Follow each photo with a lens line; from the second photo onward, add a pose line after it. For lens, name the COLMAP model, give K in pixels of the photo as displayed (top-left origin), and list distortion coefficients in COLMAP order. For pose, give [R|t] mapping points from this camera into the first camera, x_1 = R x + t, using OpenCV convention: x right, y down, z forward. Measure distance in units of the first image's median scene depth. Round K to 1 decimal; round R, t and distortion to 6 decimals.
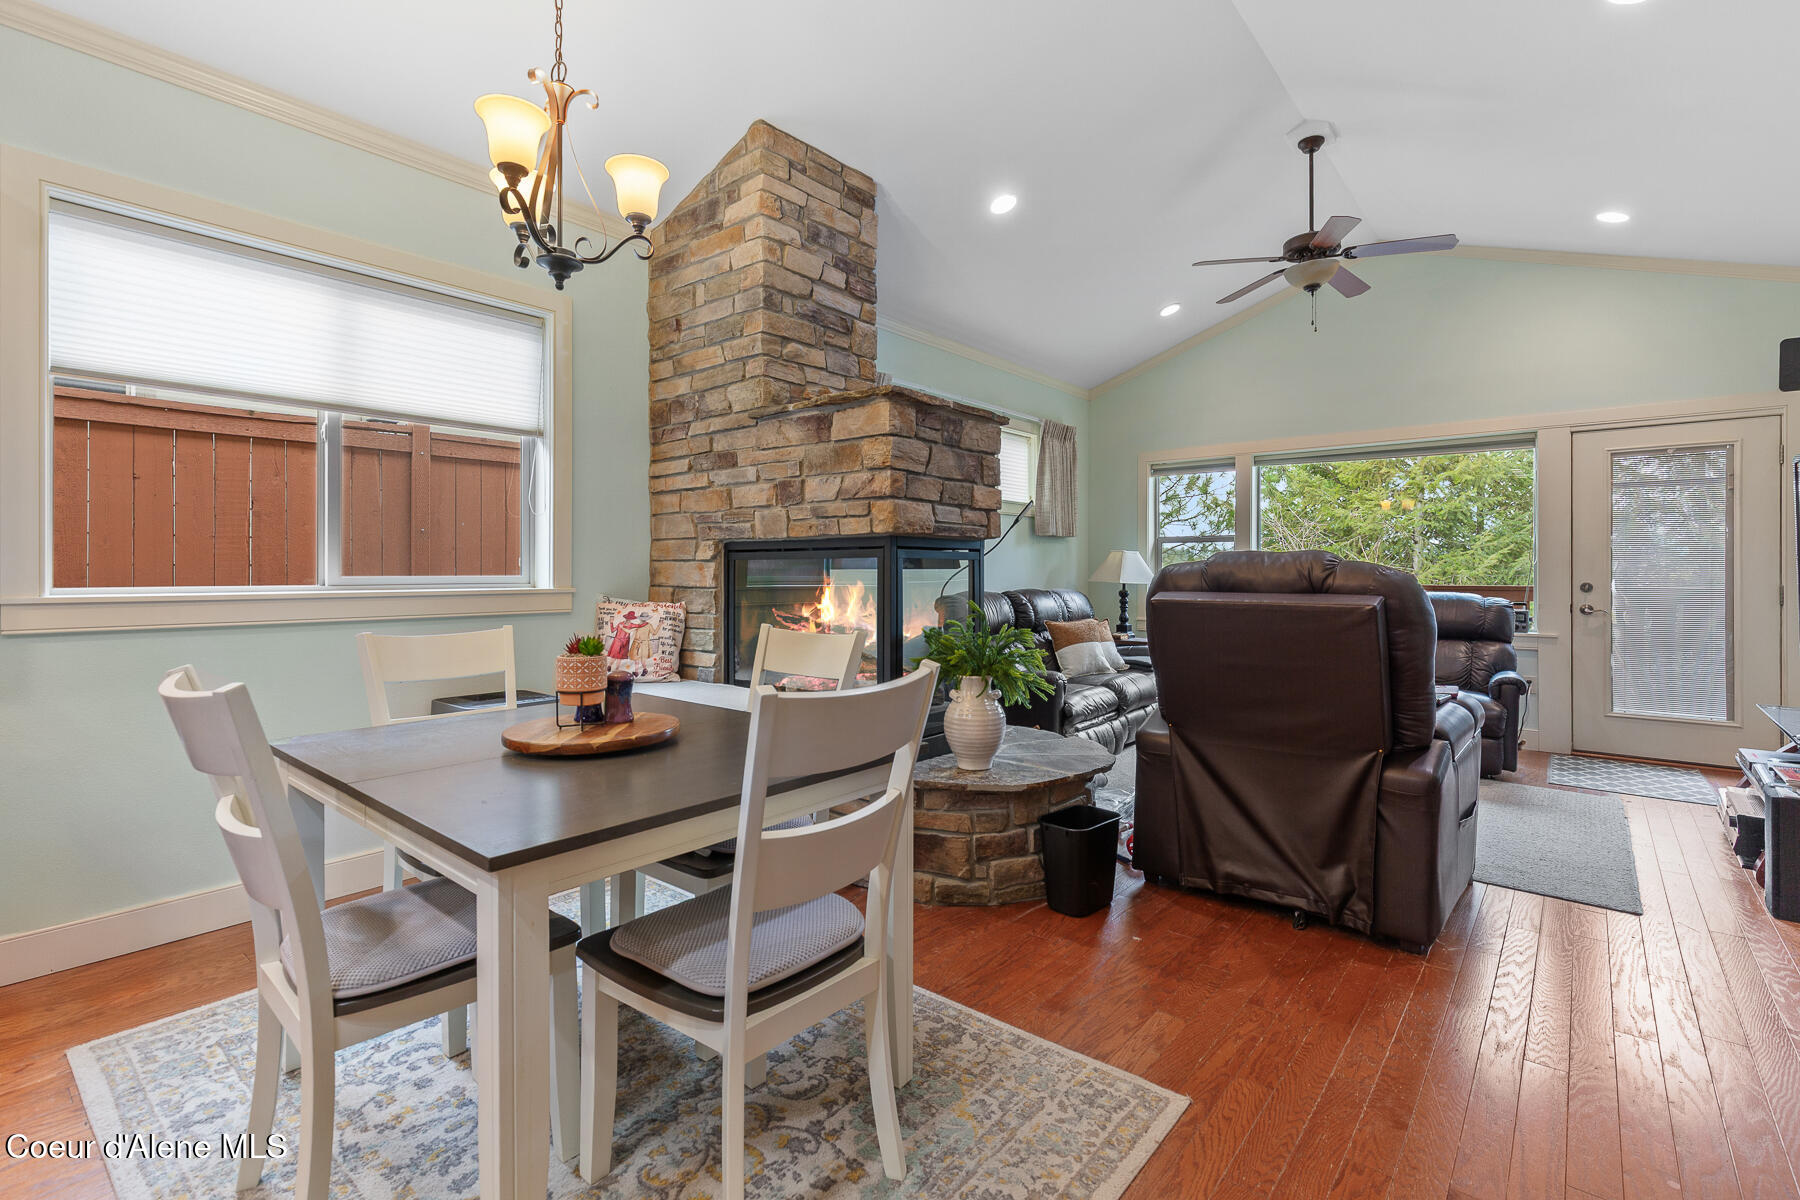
lens RADIAL K [[821.2, 0, 895.2], [0, 821.2, 578.8], [0, 0, 1]] dist [0.004430, -0.000265]
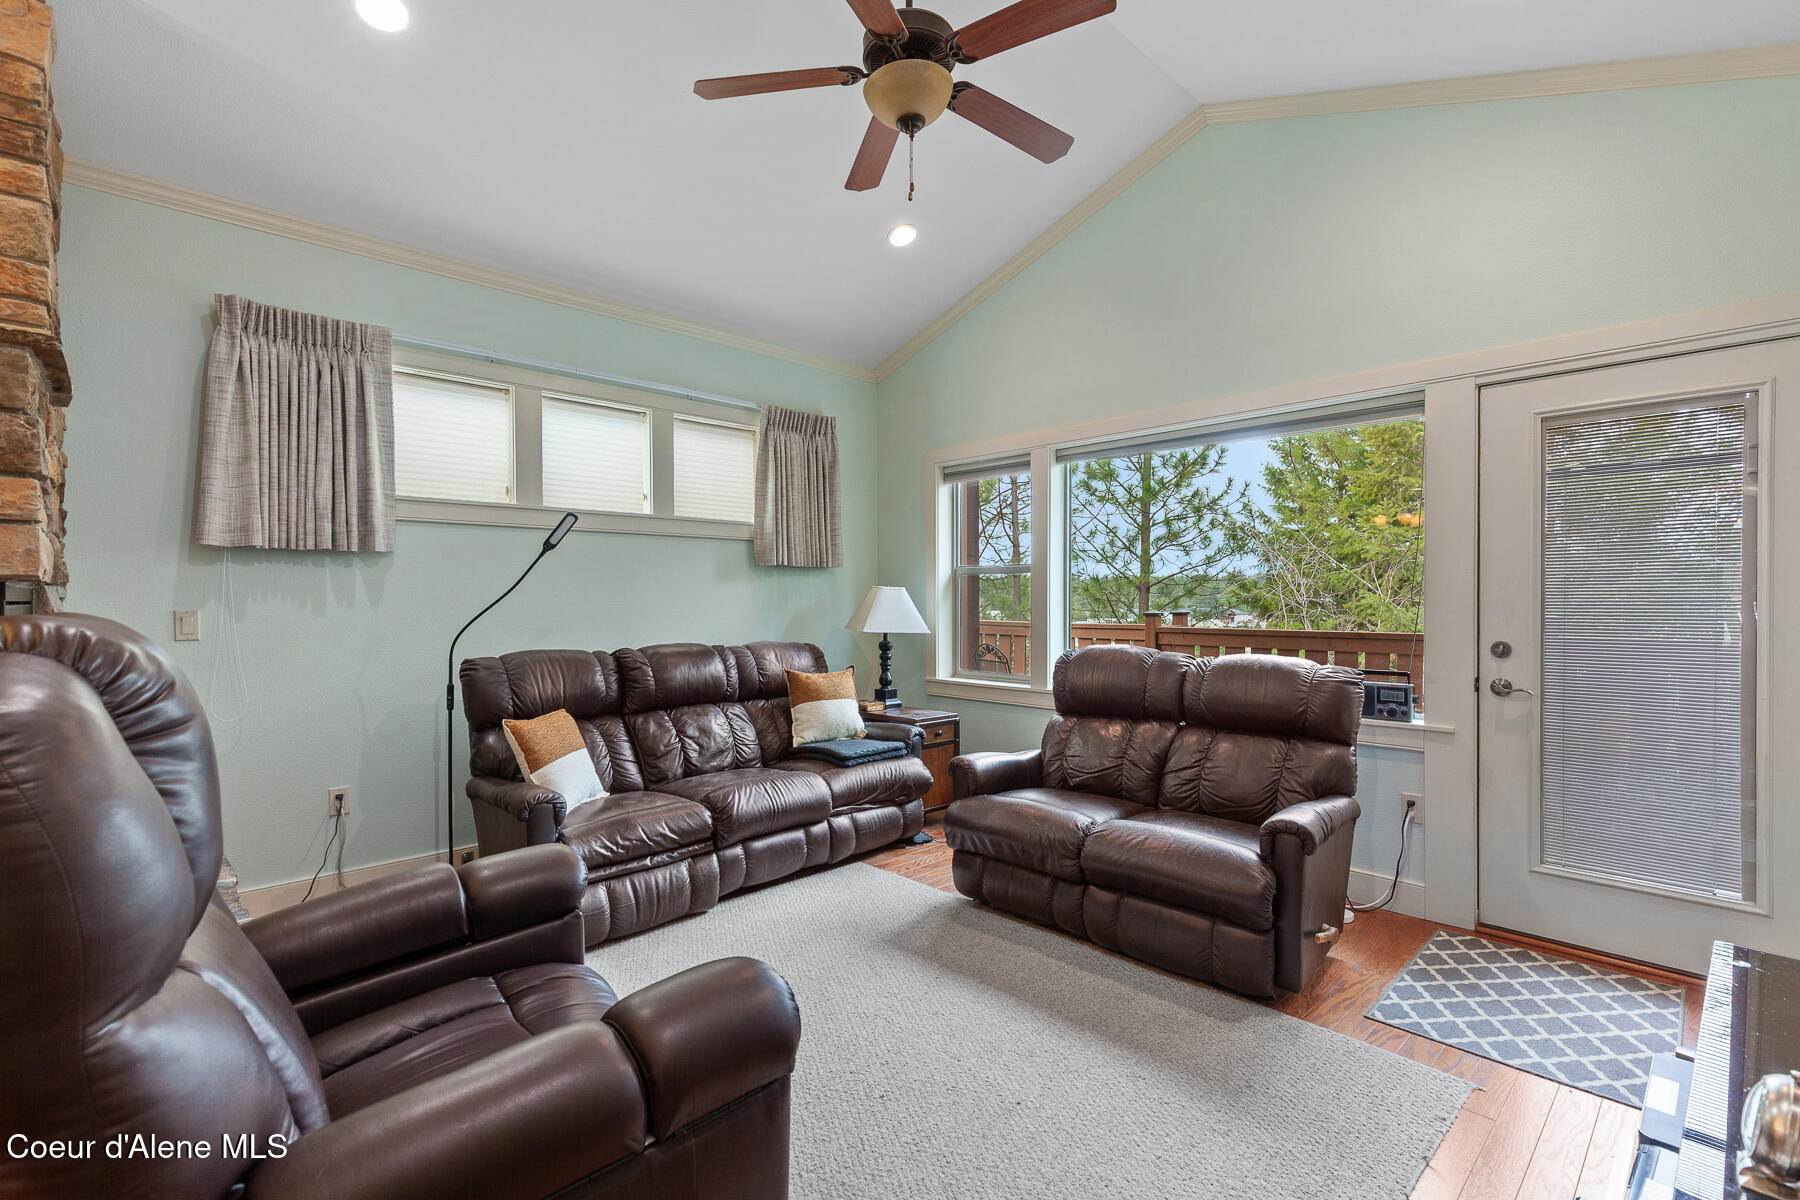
lens RADIAL K [[821.2, 0, 902.4], [0, 821.2, 607.8], [0, 0, 1]] dist [0.004430, -0.000265]
pose [[0.994601, -0.001758, -0.103754, 0.690805], [0.001855, 0.999998, 0.000841, -0.029726], [0.103752, -0.001029, 0.994603, 0.541401]]
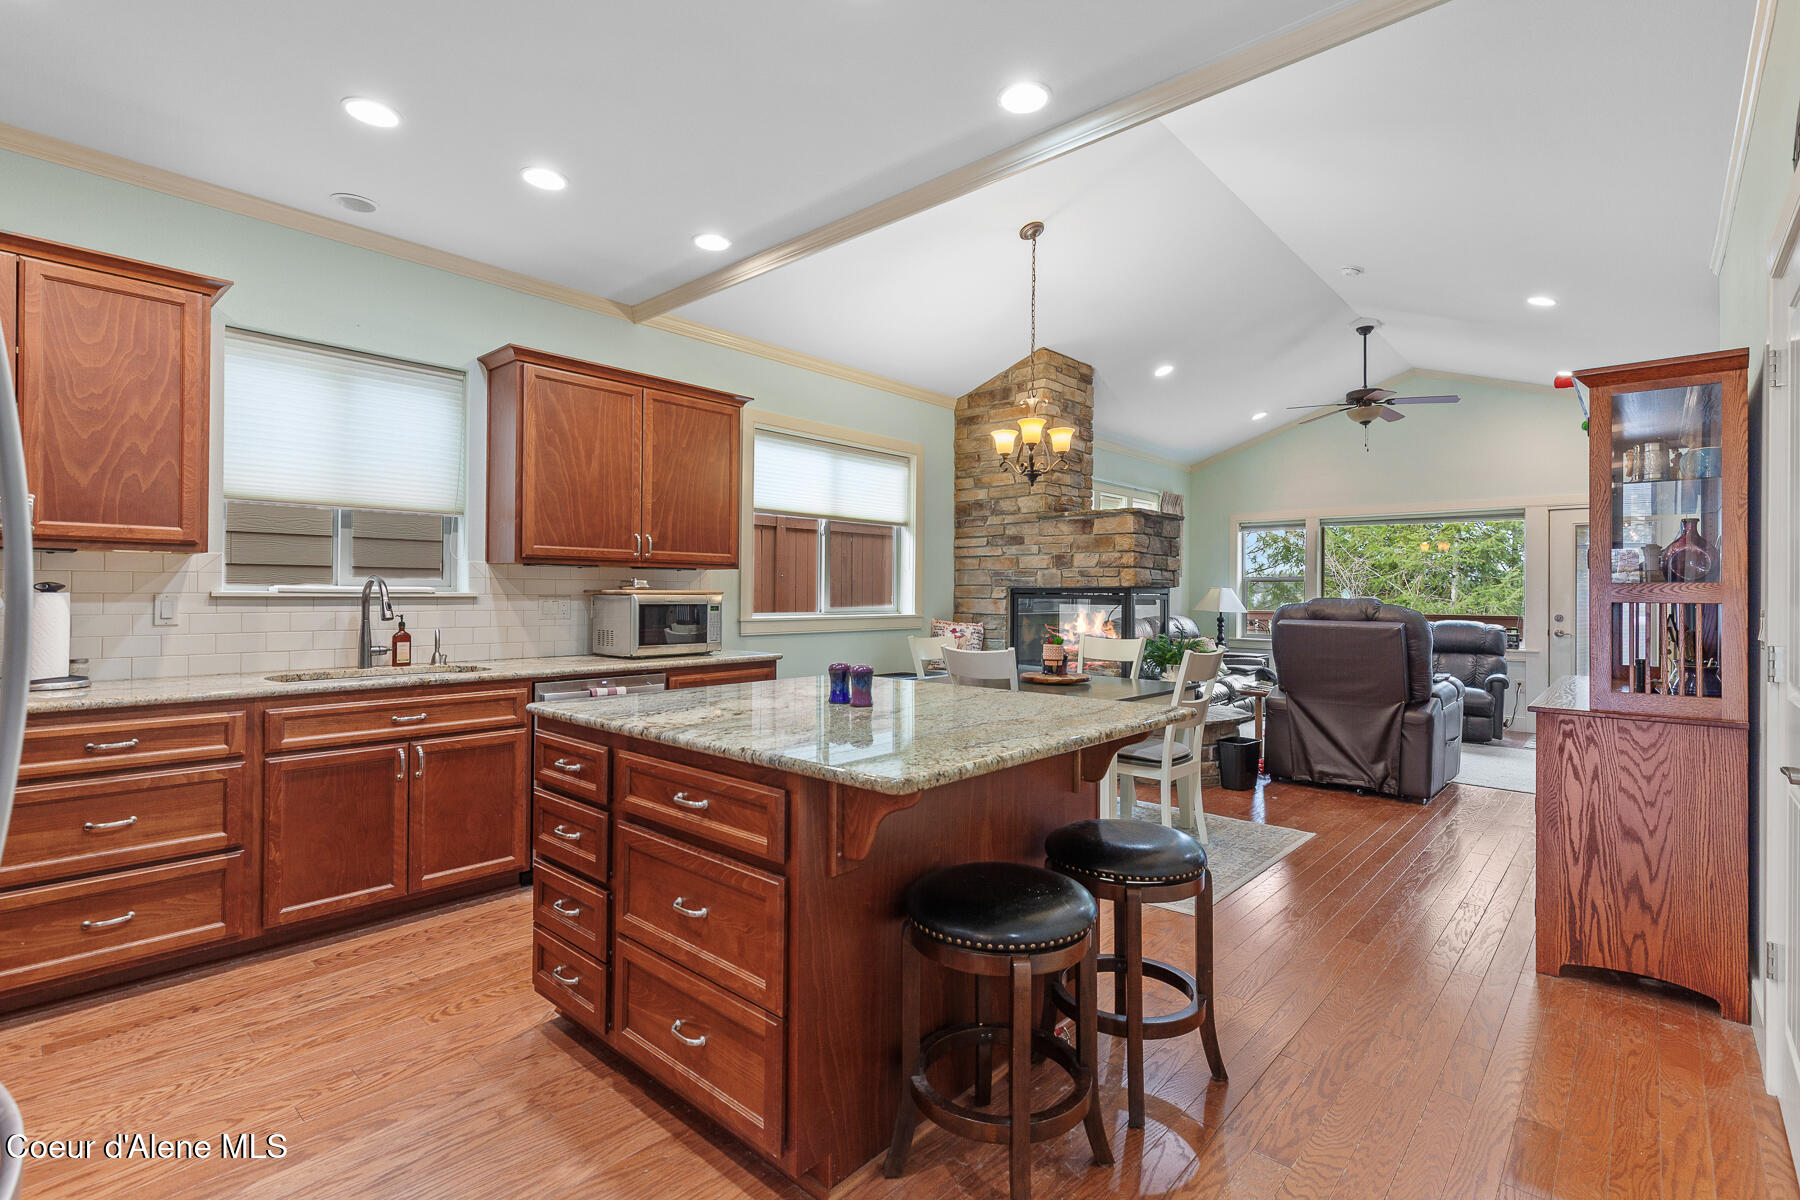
lens RADIAL K [[821.2, 0, 896.7], [0, 821.2, 594.5], [0, 0, 1]] dist [0.004430, -0.000265]
pose [[0.999083, 0.006549, -0.042307, -0.371987], [-0.006931, 0.999937, -0.008872, -0.014309], [0.042246, 0.009157, 0.999065, -0.704926]]
